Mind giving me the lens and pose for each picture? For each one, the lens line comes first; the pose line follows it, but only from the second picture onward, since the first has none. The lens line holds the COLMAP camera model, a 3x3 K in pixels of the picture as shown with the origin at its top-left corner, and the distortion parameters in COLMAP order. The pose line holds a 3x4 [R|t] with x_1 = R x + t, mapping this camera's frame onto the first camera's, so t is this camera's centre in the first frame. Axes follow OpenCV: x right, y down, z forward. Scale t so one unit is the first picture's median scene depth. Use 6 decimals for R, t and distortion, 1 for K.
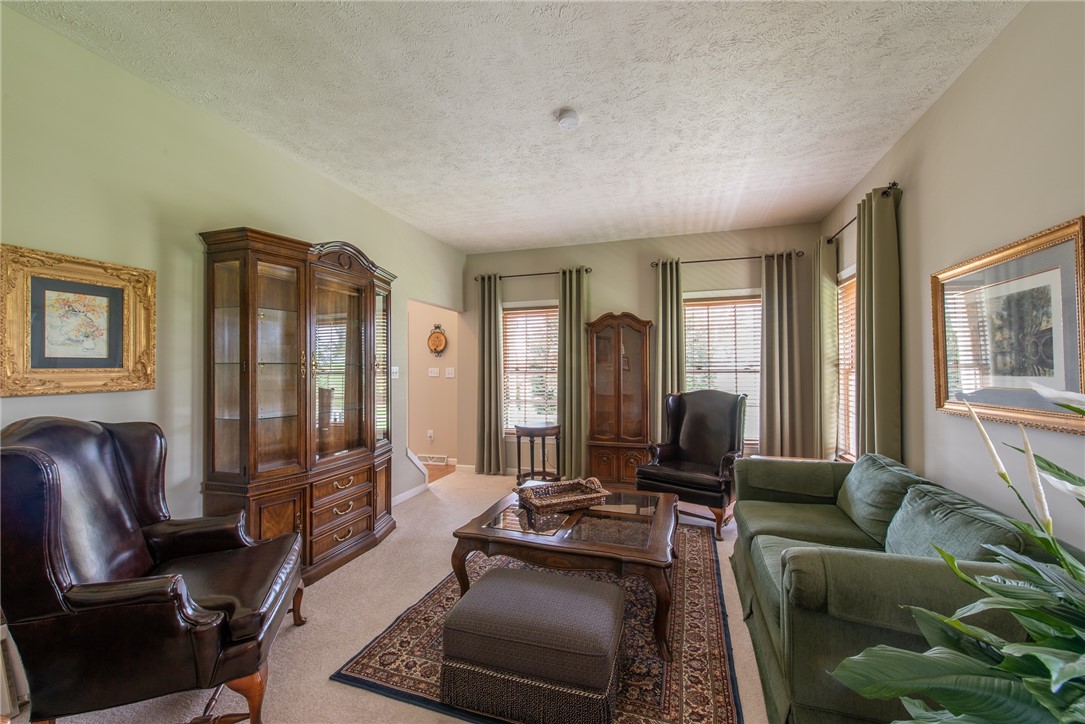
lens RADIAL K [[419.5, 0, 545.5], [0, 419.5, 366.6], [0, 0, 1]] dist [-0.000293, -0.000440]
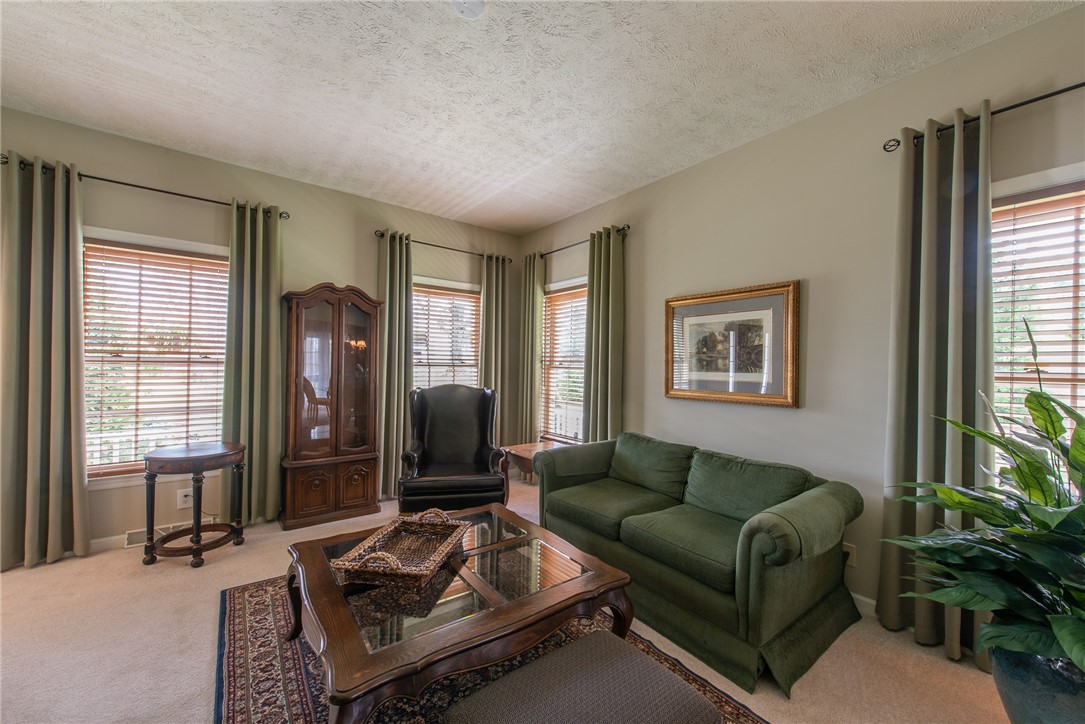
lens RADIAL K [[421.5, 0, 526.0], [0, 421.5, 365.4], [0, 0, 1]] dist [0.001272, -0.000096]
pose [[0.570194, 0.014914, 0.821375, -0.264070], [-0.027987, 0.999607, 0.001278, 0.006042], [-0.821033, -0.023716, 0.570388, 0.298971]]
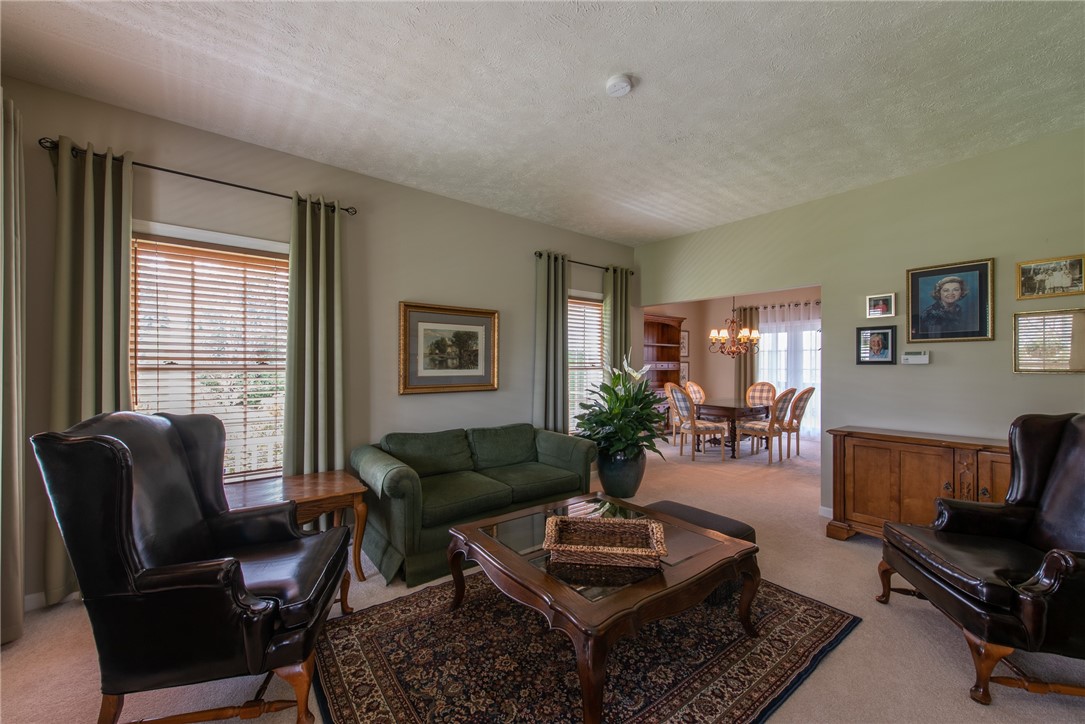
lens RADIAL K [[419.5, 0, 545.5], [0, 419.5, 366.6], [0, 0, 1]] dist [-0.000293, -0.000440]
pose [[-0.826950, 0.003952, 0.562261, -0.170347], [-0.006131, 0.999852, -0.016045, 0.015164], [-0.562241, -0.016715, -0.826804, 1.016893]]
